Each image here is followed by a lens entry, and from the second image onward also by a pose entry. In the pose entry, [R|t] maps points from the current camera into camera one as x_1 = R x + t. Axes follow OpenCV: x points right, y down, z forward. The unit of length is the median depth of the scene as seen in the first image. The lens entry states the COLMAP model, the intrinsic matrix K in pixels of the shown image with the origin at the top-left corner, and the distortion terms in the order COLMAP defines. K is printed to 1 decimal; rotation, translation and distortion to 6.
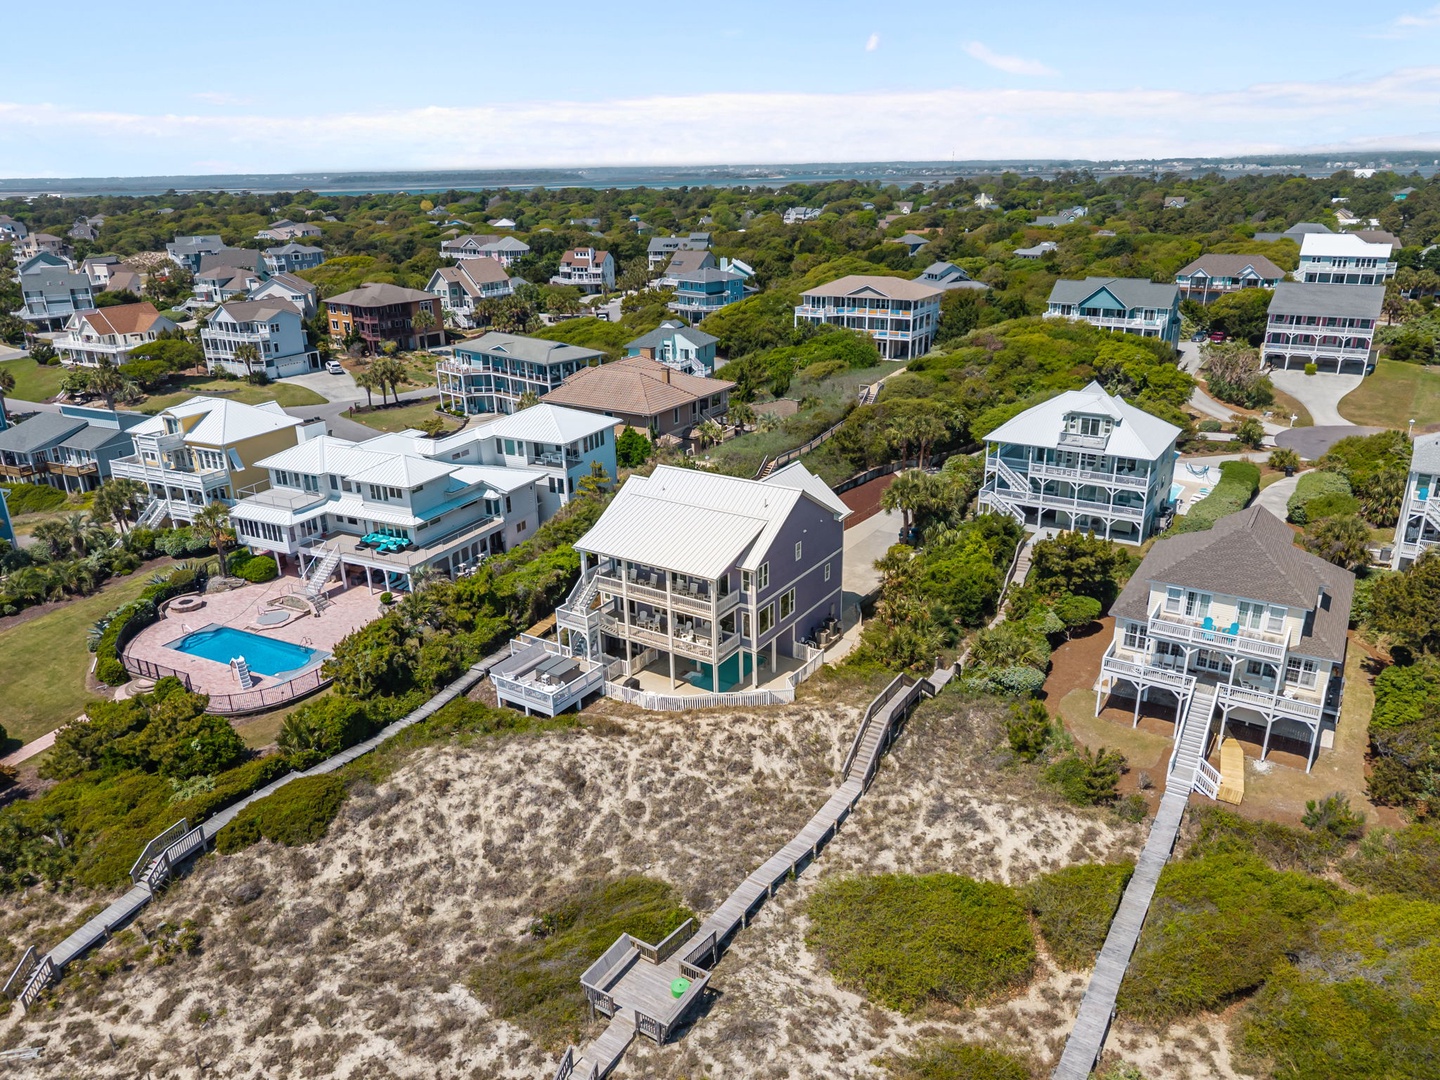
lens RADIAL K [[962.6, 0, 720.0], [0, 962.6, 540.0], [0, 0, 1]] dist [0.036687, -0.063943]
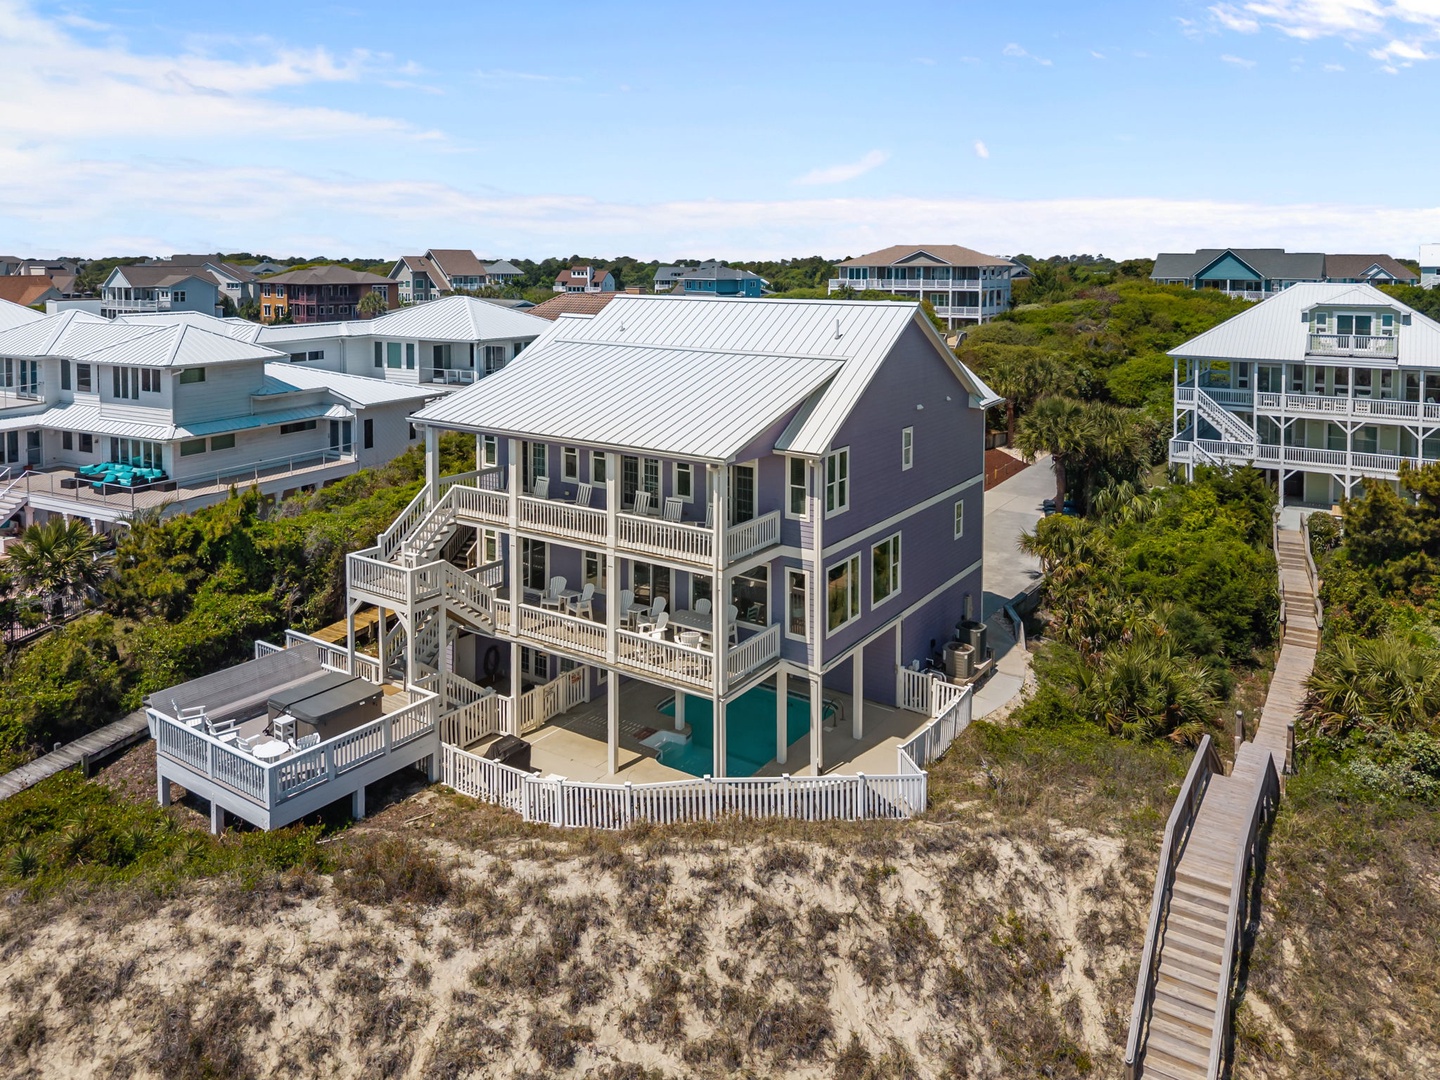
lens RADIAL K [[1014.1, 0, 711.6], [0, 1014.1, 285.3], [0, 0, 1]] dist [-0.000597, -0.006836]
pose [[0.999582, 0.020161, -0.020704, -0.002863], [-0.025885, 0.943182, -0.331268, 0.105236], [0.012849, 0.331665, 0.943310, 0.548473]]
